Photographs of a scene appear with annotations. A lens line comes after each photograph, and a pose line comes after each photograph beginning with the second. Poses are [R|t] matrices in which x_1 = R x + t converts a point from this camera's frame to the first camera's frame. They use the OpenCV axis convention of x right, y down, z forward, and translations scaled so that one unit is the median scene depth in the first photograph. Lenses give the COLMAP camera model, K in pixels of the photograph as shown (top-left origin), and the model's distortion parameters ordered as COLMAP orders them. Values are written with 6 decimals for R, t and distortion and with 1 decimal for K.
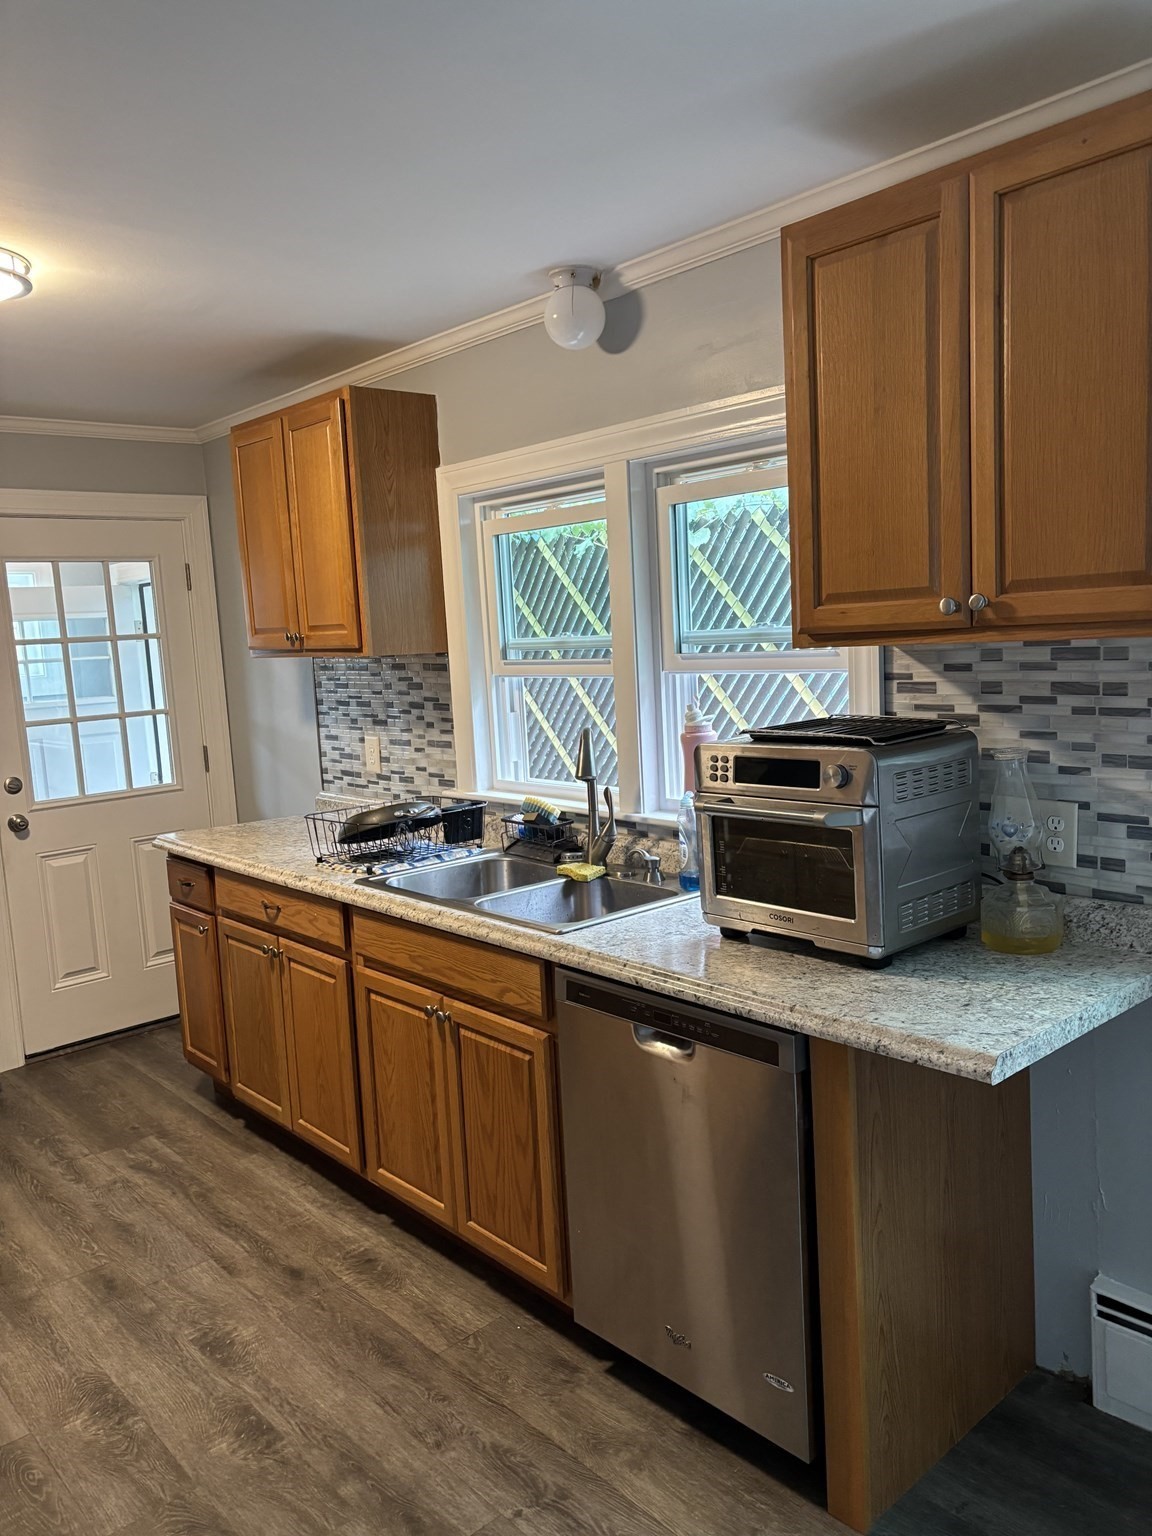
lens RADIAL K [[1161.7, 0, 585.0], [0, 1161.7, 776.2], [0, 0, 1]] dist [0.054705, -0.050935]
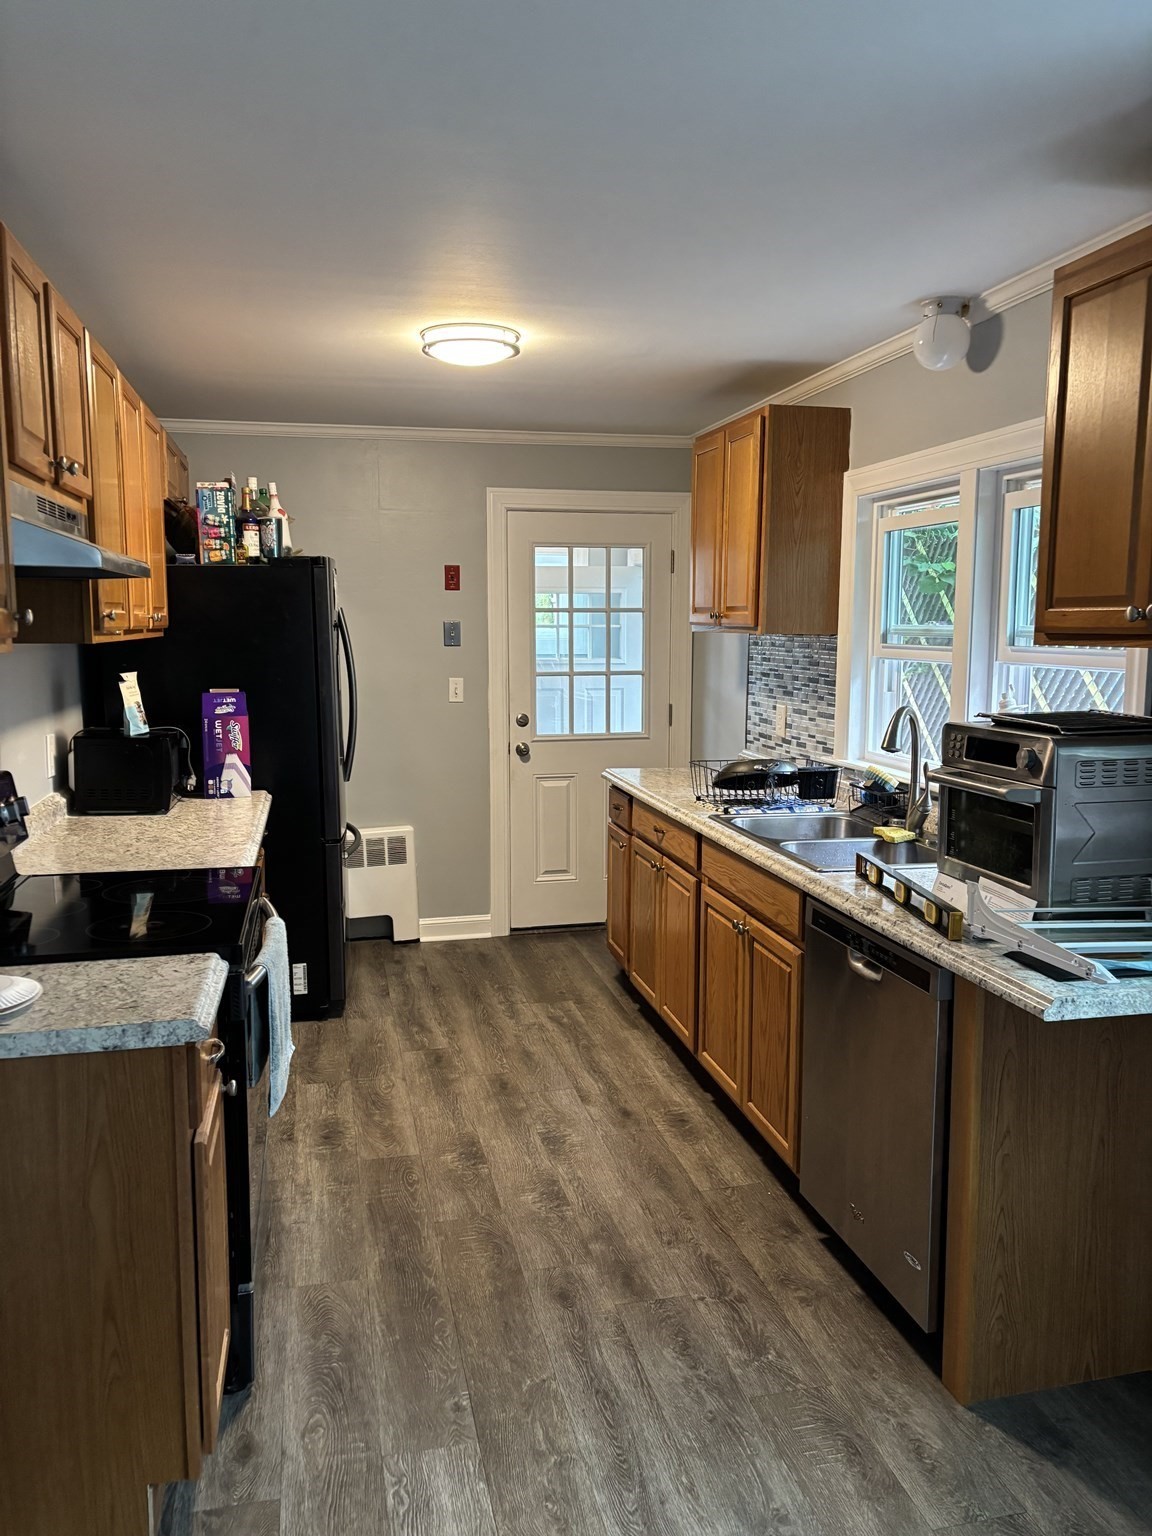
lens RADIAL K [[1161.7, 0, 576.4], [0, 1161.7, 771.6], [0, 0, 1]] dist [0.054705, -0.050935]
pose [[0.874572, 0.113847, -0.471340, 0.252595], [-0.108049, 0.993362, 0.039452, 0.010455], [0.472703, 0.016424, 0.881069, -0.144775]]
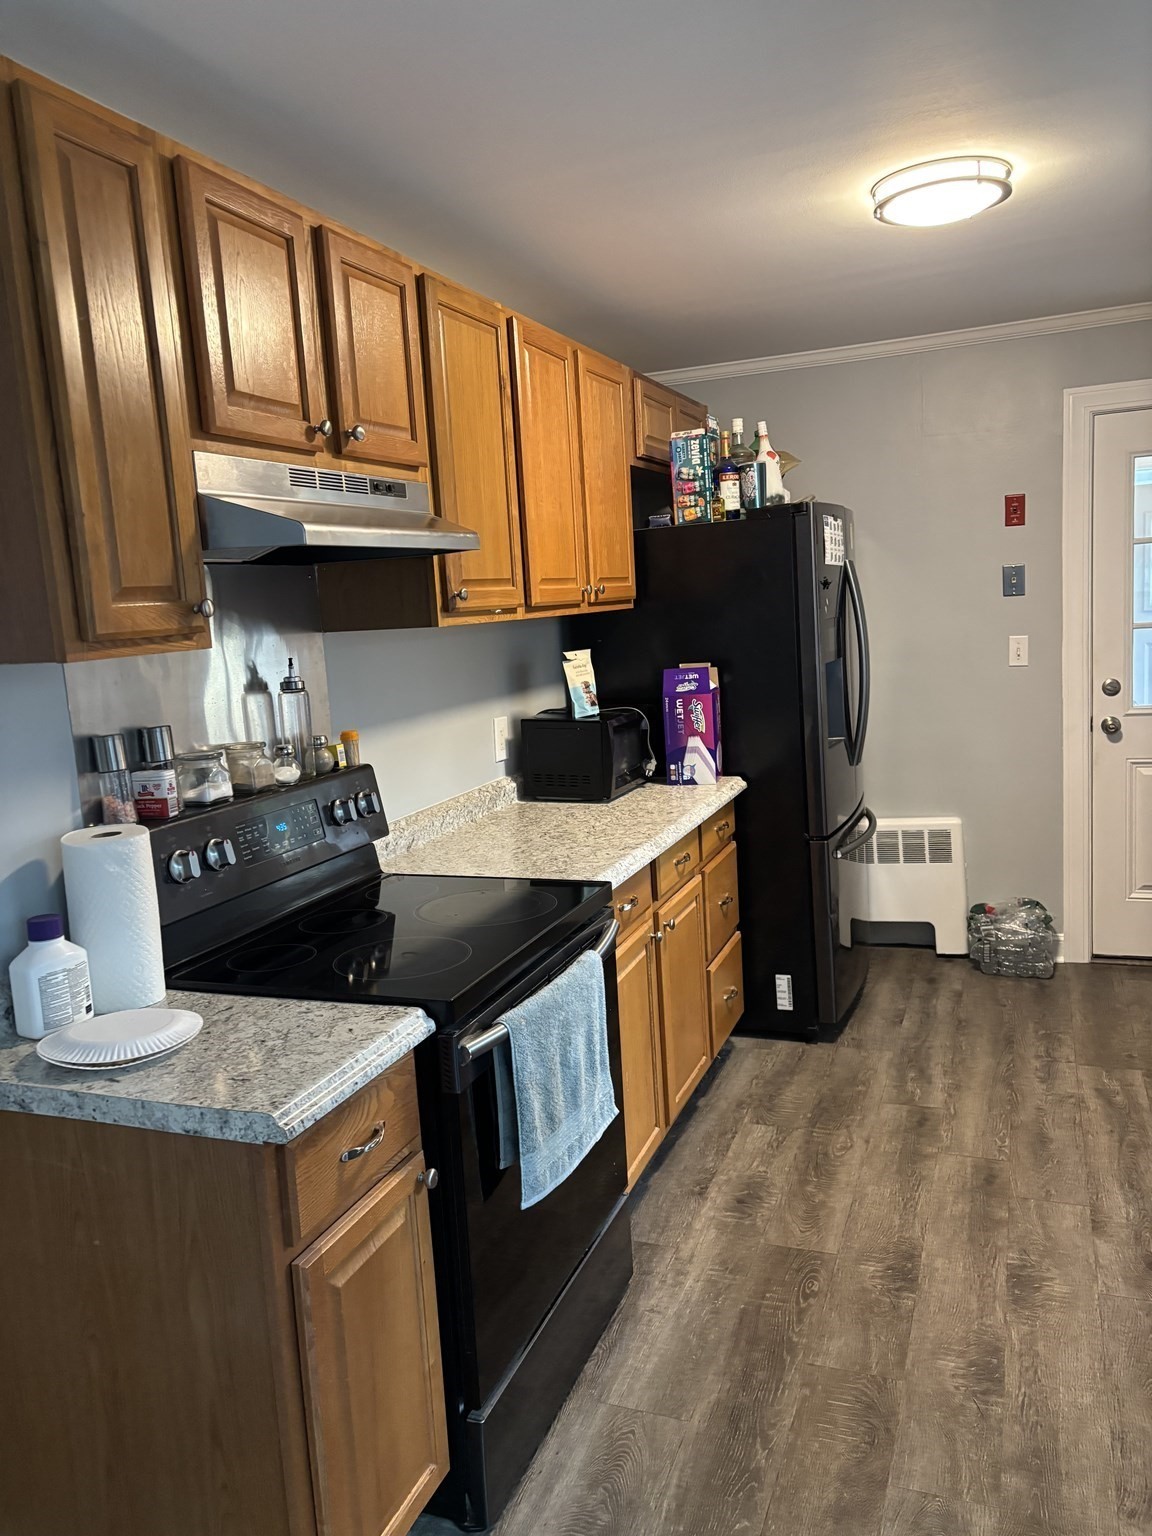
lens RADIAL K [[1161.7, 0, 575.2], [0, 1161.7, 767.3], [0, 0, 1]] dist [0.054705, -0.050935]
pose [[0.462310, 0.151245, -0.873724, 0.261778], [-0.076206, 0.988477, 0.130787, -0.029802], [0.883438, 0.006119, 0.468509, 0.189556]]
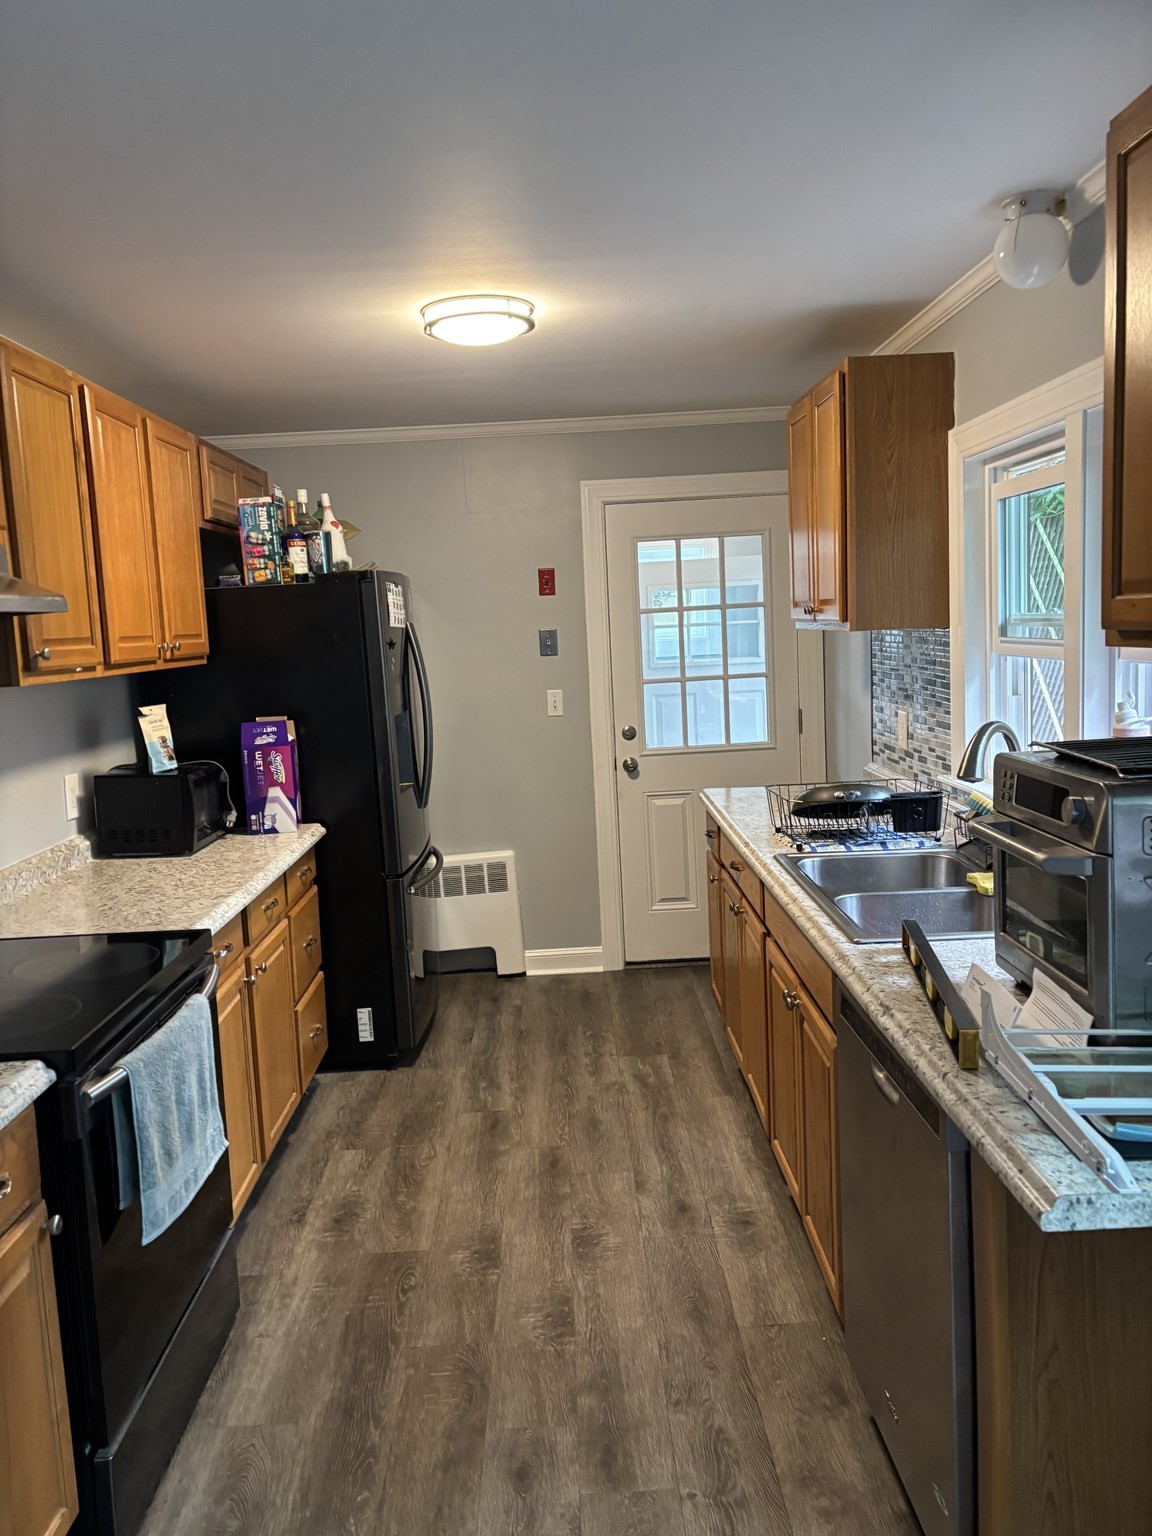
lens RADIAL K [[1161.7, 0, 567.0], [0, 1161.7, 756.8], [0, 0, 1]] dist [0.054705, -0.050935]
pose [[0.755612, 0.090837, -0.648691, 0.320323], [-0.074183, 0.995833, 0.053037, -0.036652], [0.650805, 0.008046, 0.759202, 0.108600]]
